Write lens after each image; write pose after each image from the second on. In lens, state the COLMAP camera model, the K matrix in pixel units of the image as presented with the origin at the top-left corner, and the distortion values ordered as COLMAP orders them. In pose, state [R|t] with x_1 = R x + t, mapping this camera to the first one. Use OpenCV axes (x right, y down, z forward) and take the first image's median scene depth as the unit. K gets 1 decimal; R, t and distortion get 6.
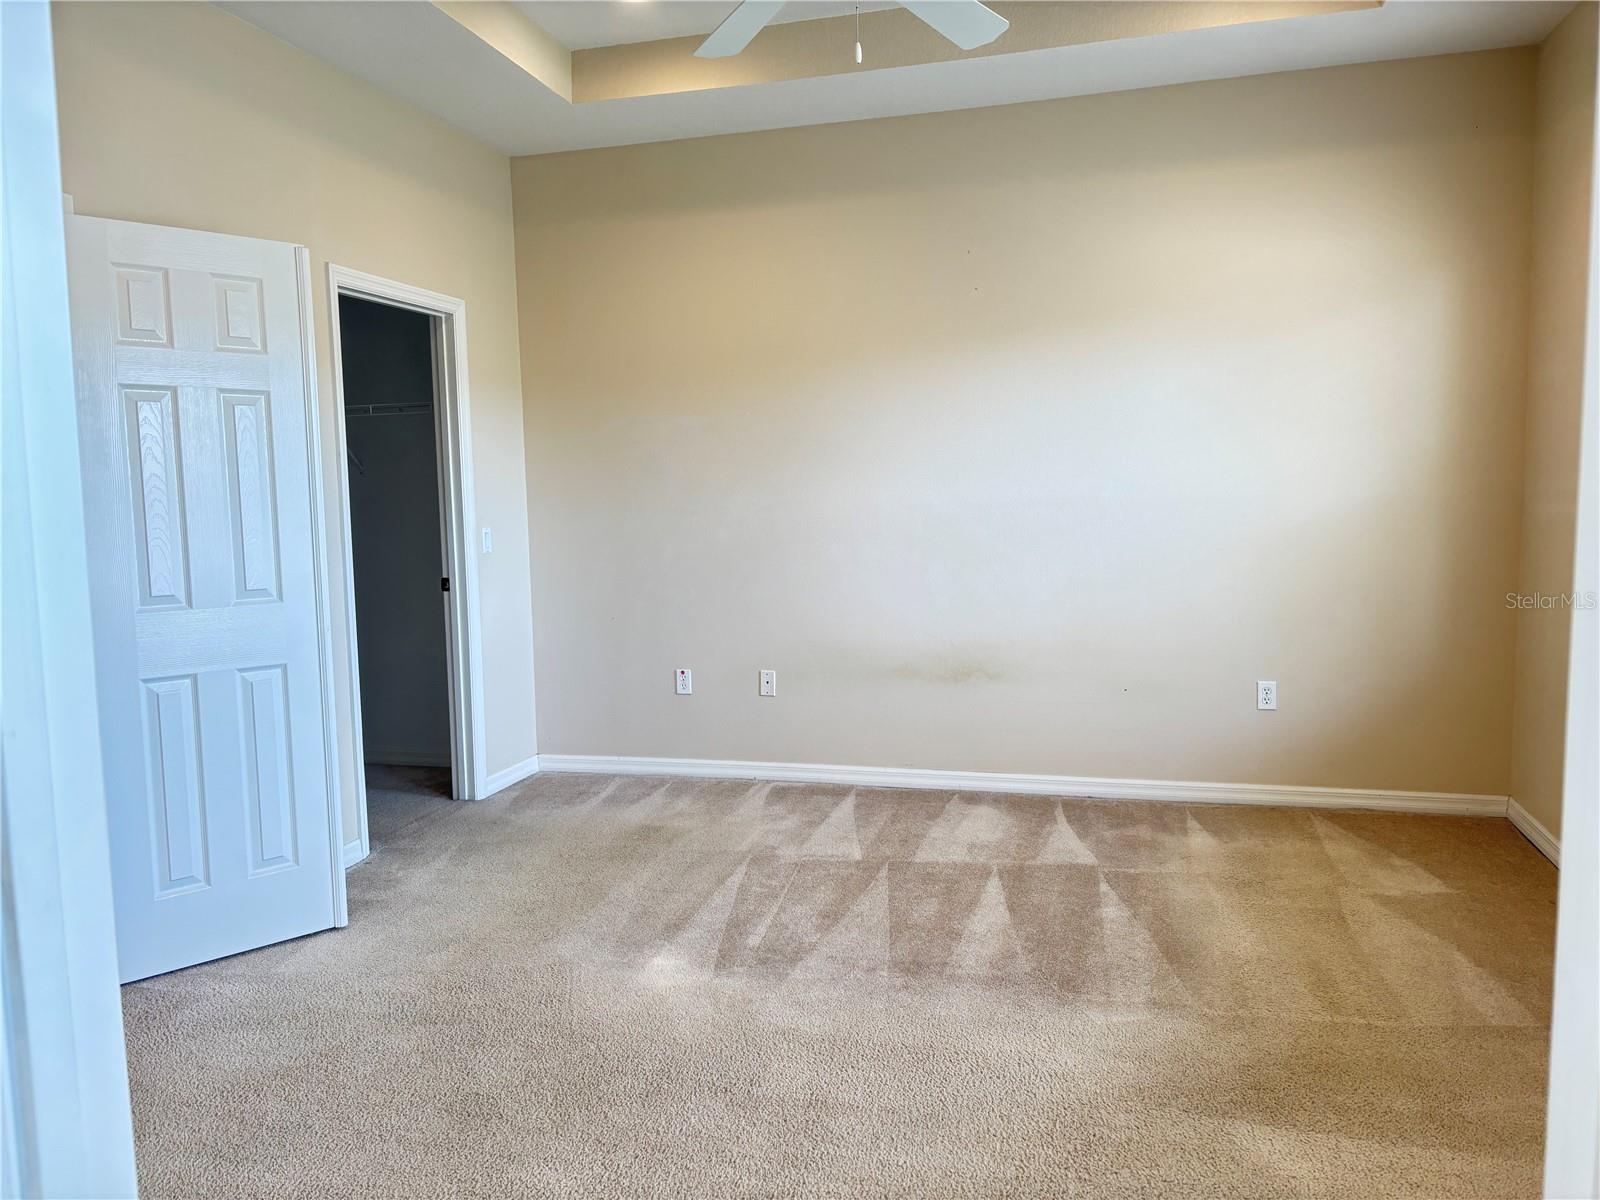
lens RADIAL K [[1209.1, 0, 797.0], [0, 1209.1, 602.6], [0, 0, 1]] dist [0.042175, -0.052800]
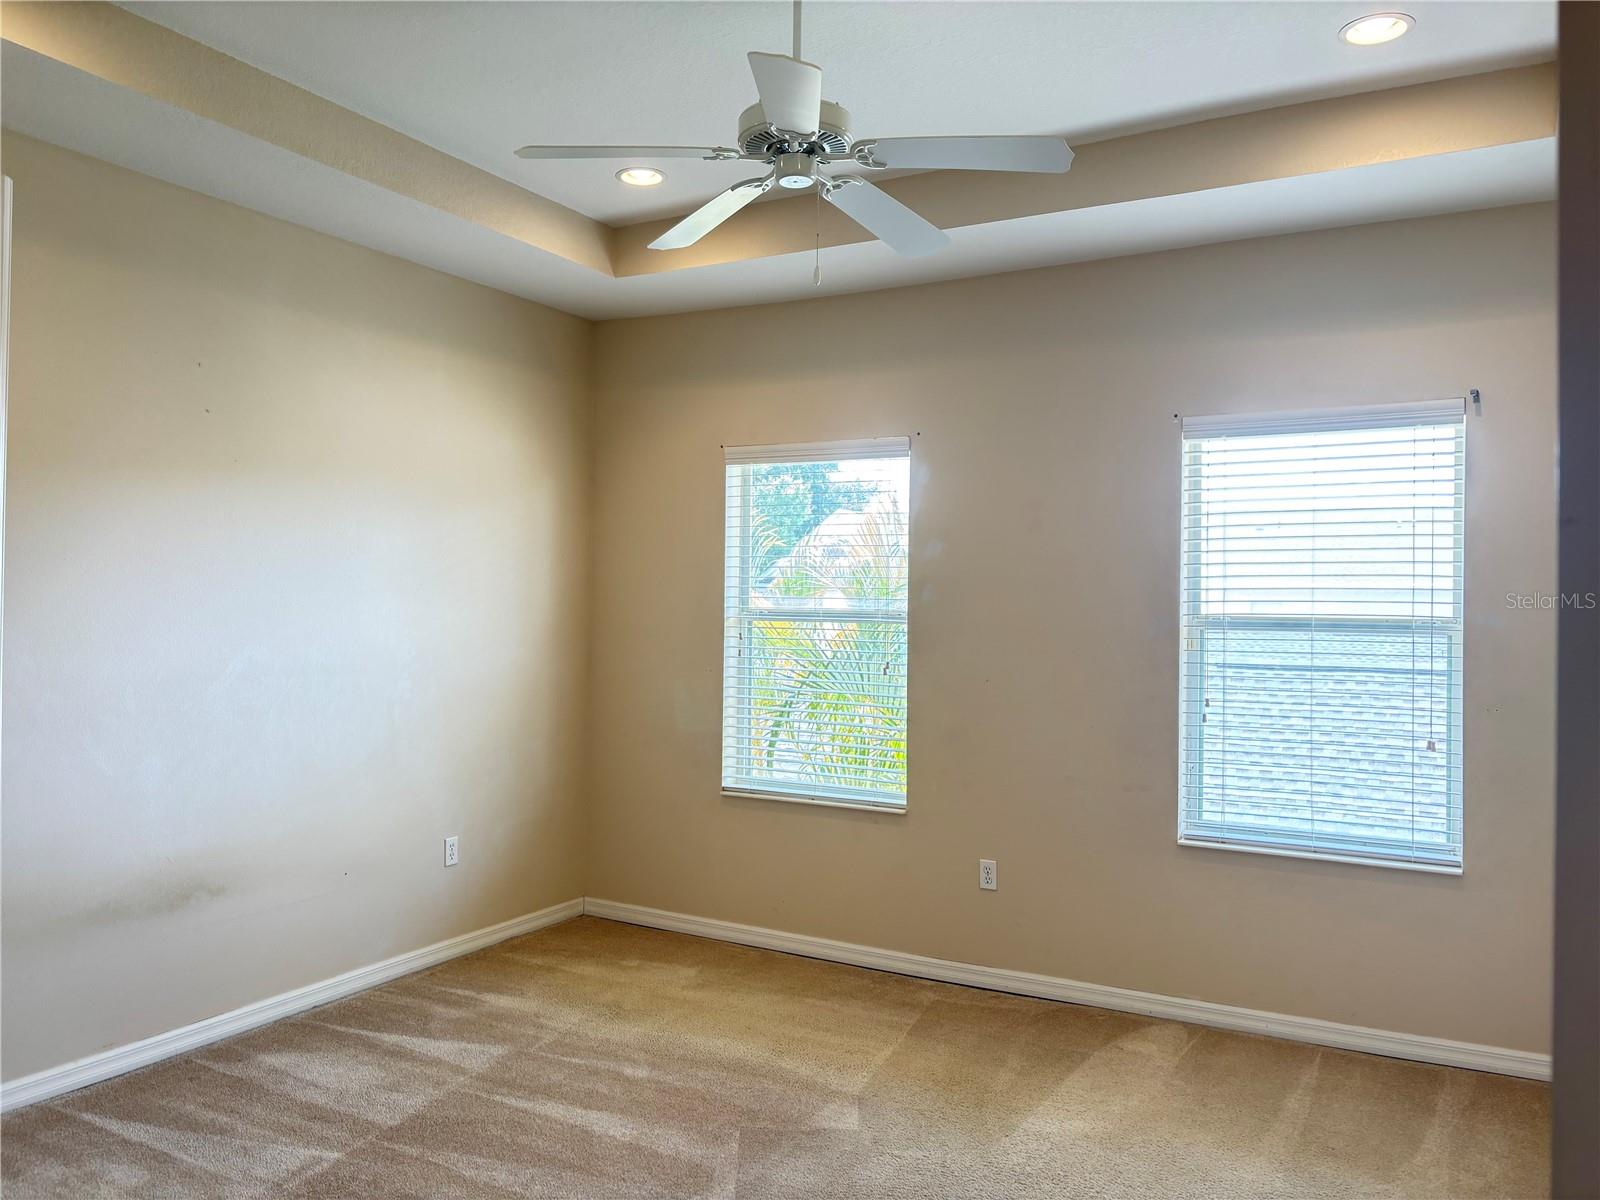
lens RADIAL K [[1209.1, 0, 793.6], [0, 1209.1, 601.6], [0, 0, 1]] dist [0.042175, -0.052800]
pose [[0.223663, 0.025776, 0.974326, -0.595420], [0.072713, 0.996423, -0.043052, -0.073971], [-0.971950, 0.080476, 0.220989, 0.492823]]
